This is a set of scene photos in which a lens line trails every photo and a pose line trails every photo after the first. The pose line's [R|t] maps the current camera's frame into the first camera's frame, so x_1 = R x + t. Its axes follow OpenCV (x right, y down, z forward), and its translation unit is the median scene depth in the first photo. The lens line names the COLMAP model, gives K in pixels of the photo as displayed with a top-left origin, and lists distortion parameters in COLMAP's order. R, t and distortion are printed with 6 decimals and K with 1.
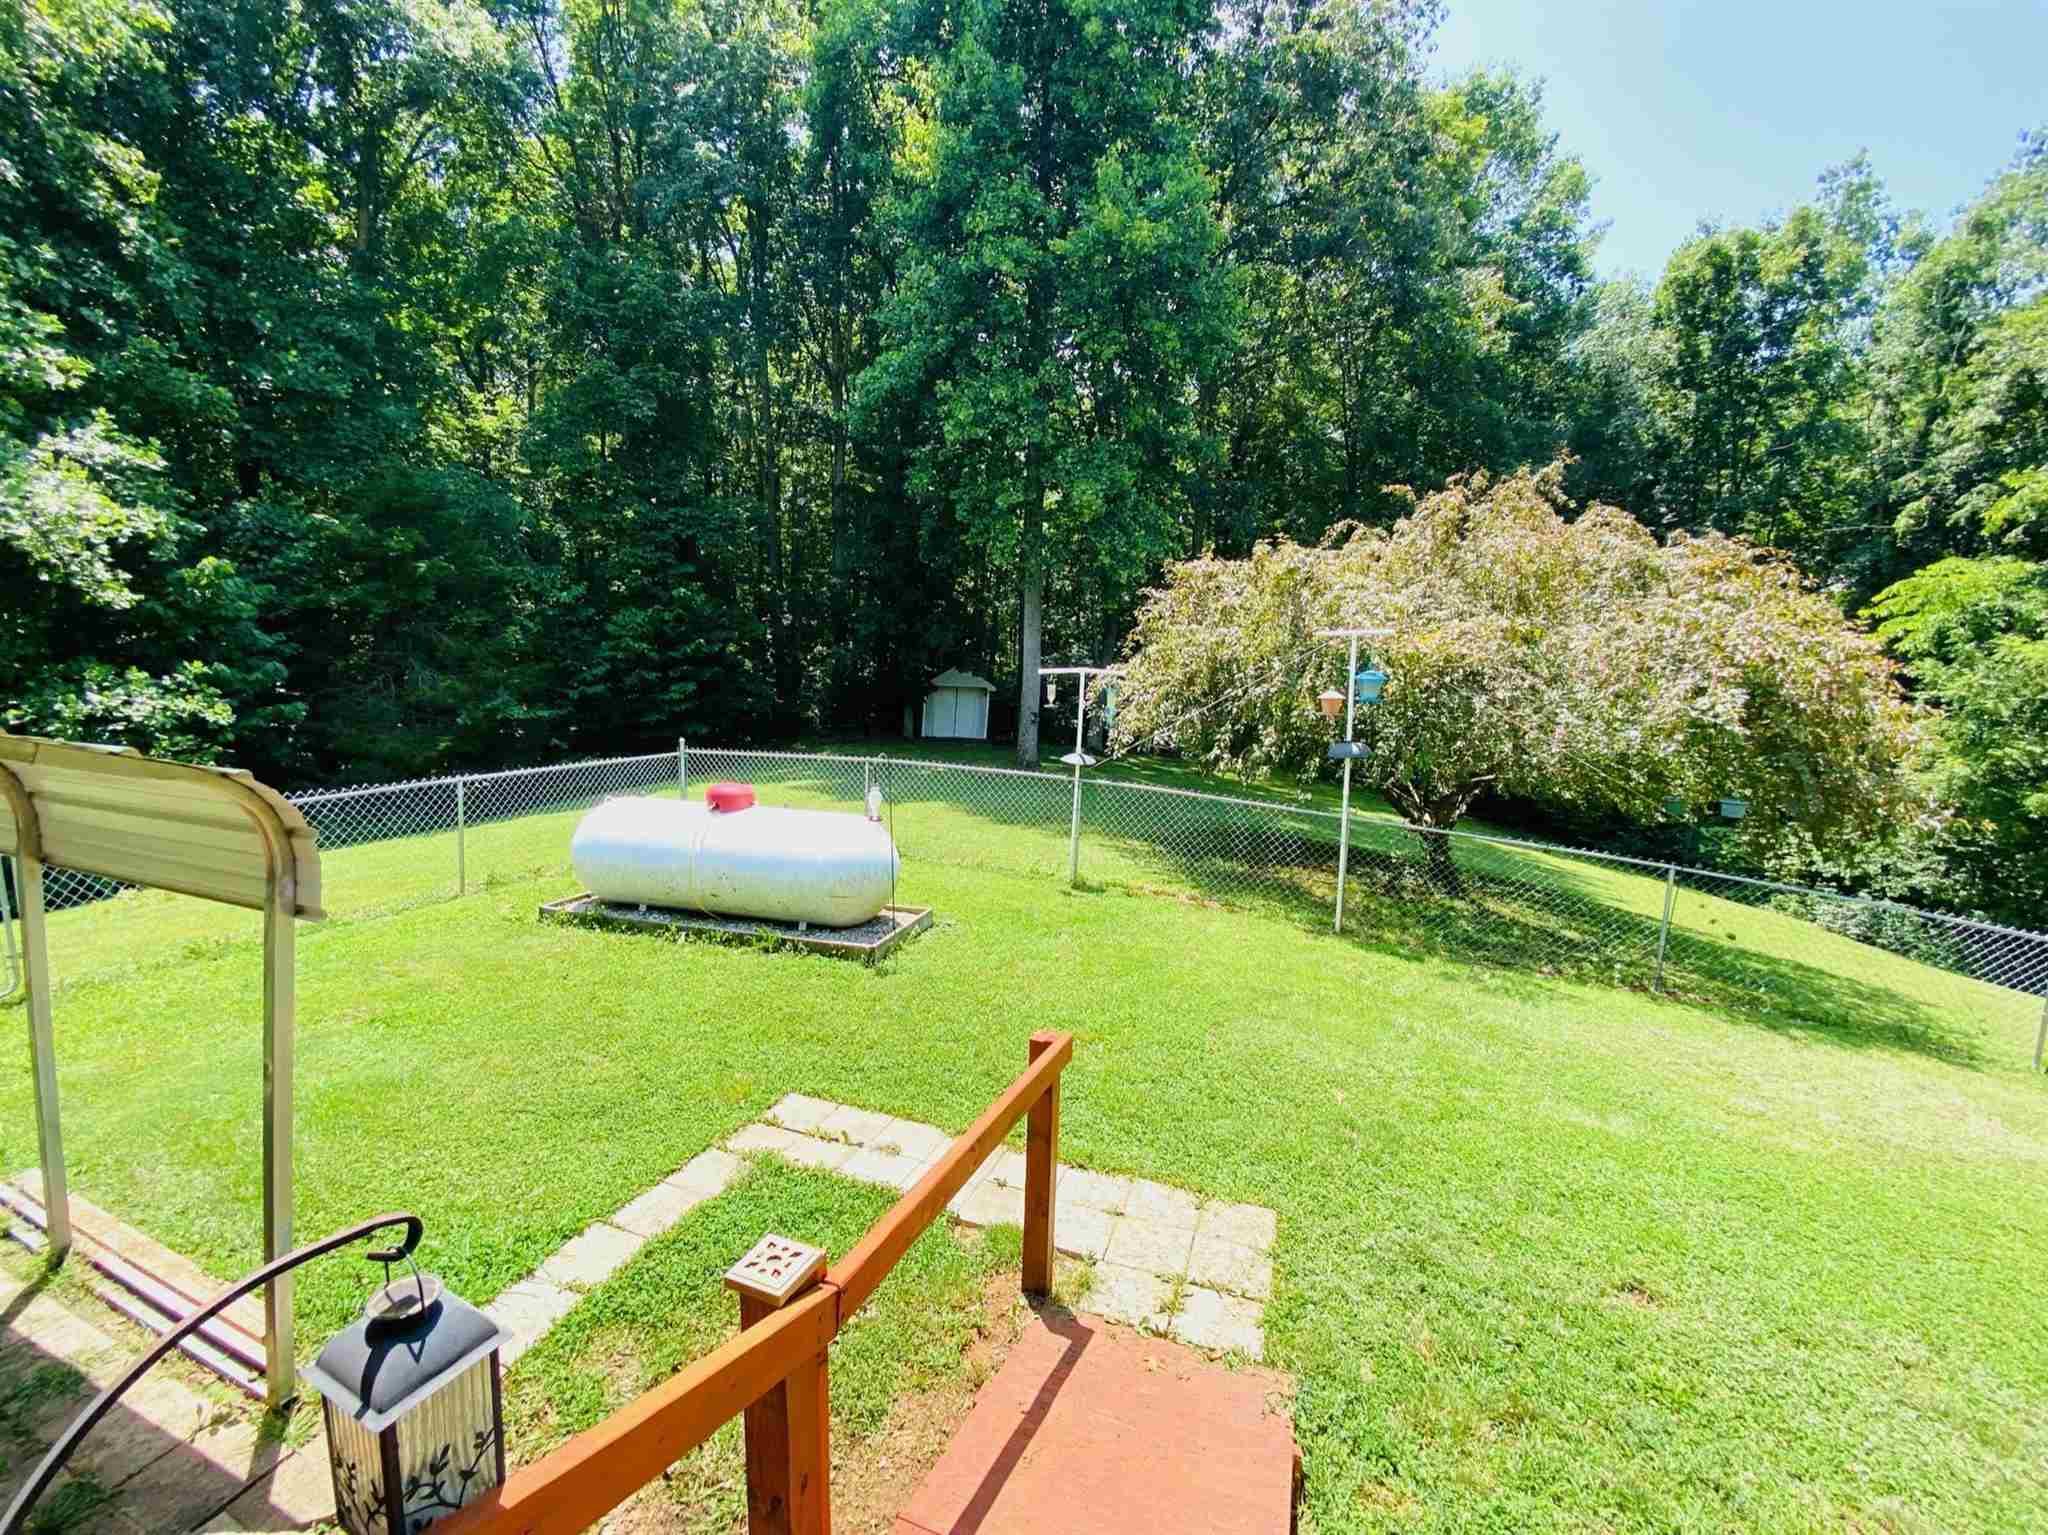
lens RADIAL K [[838.2, 0, 1015.4], [0, 838.2, 773.9], [0, 0, 1]] dist [0.023712, -0.020412]
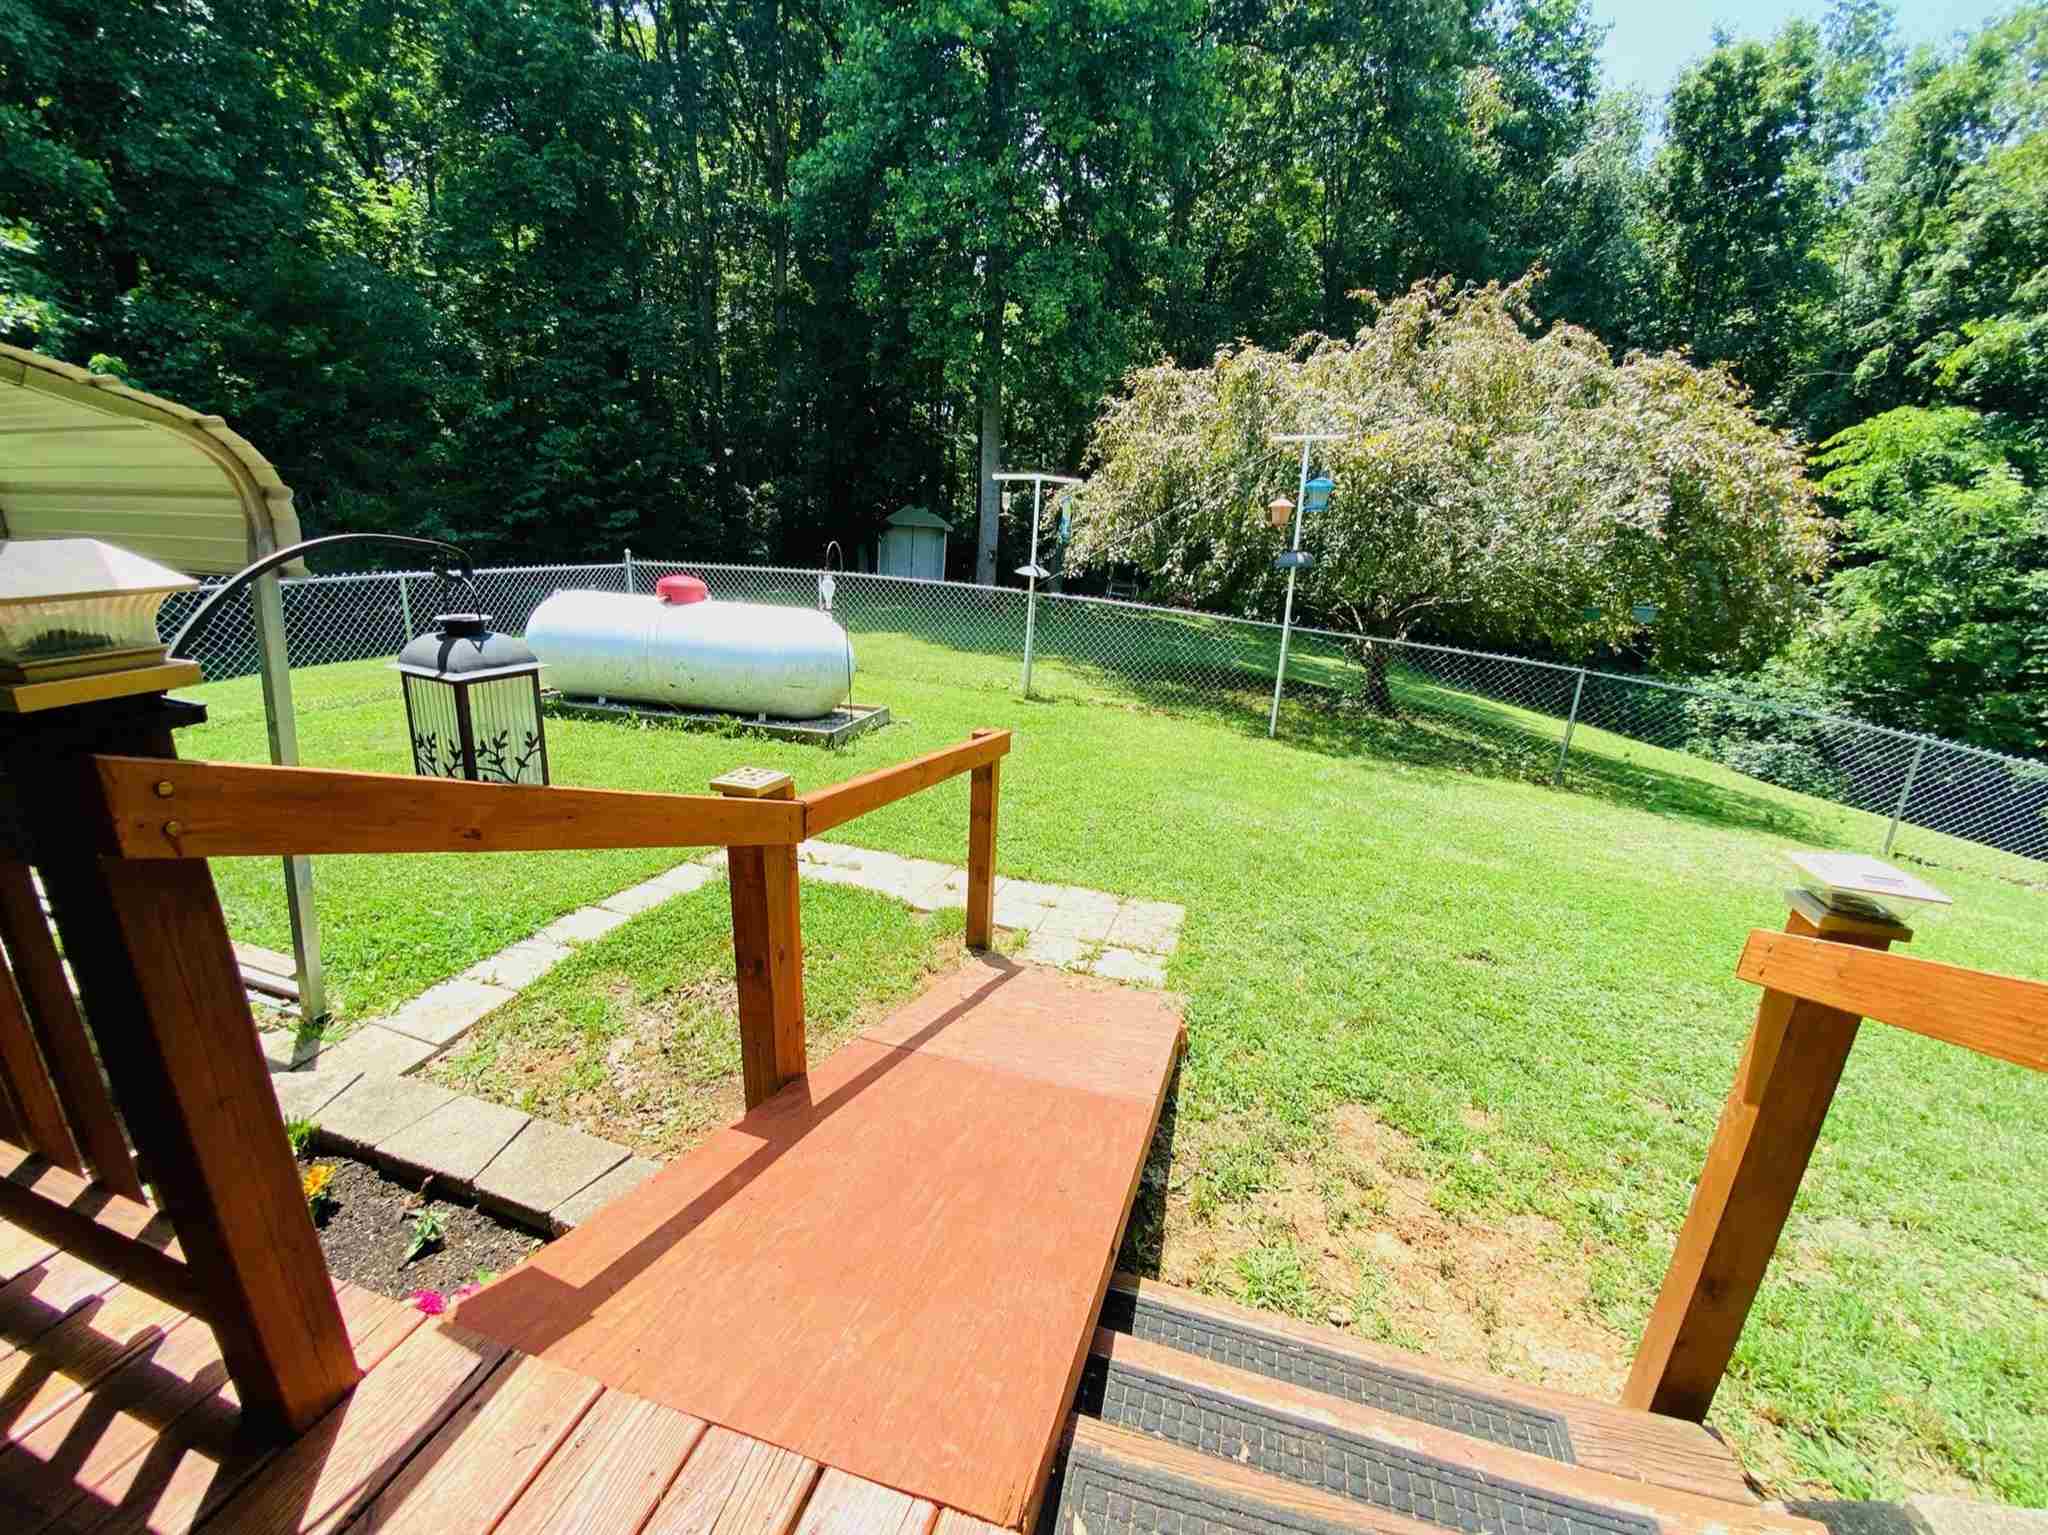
lens RADIAL K [[838.4, 0, 1018.5], [0, 838.4, 775.5], [0, 0, 1]] dist [0.024818, -0.021457]
pose [[0.998711, 0.000291, 0.050751, 0.006429], [-0.008670, 0.986263, 0.164954, 0.053899], [-0.050005, -0.165182, 0.984995, -0.032301]]
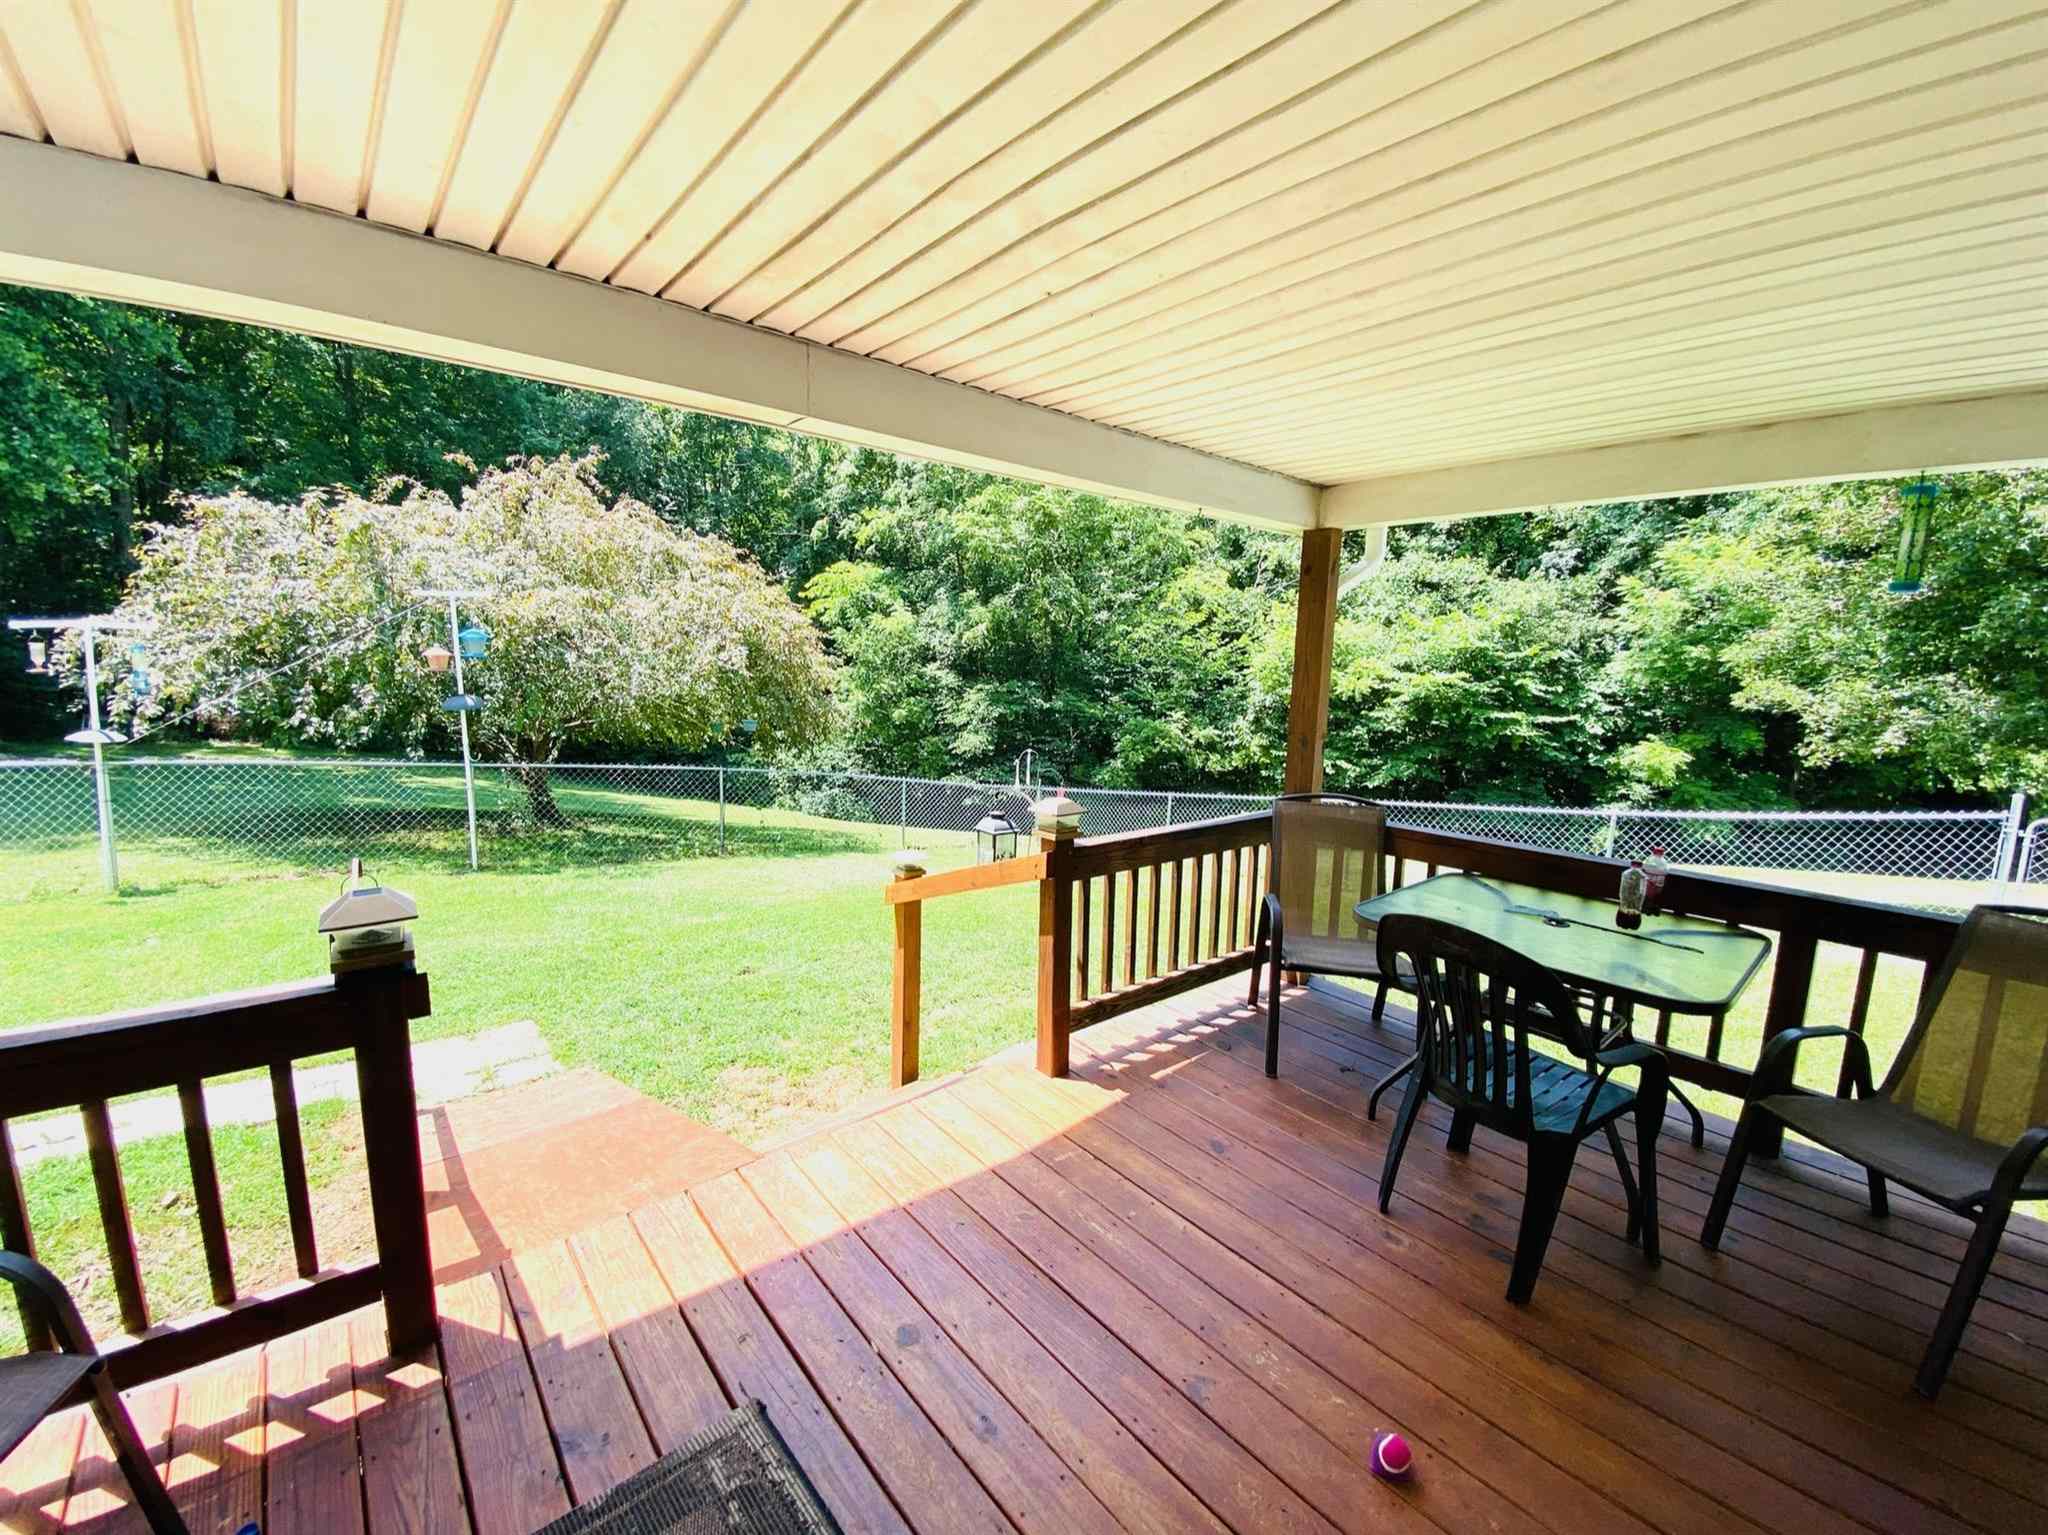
lens RADIAL K [[824.3, 0, 1071.9], [0, 824.3, 771.1], [0, 0, 1]] dist [0.001554, -0.020043]
pose [[0.460538, -0.129684, 0.878115, -0.150291], [0.087065, 0.991099, 0.100708, 0.017922], [-0.883360, 0.030074, 0.467730, -0.158587]]
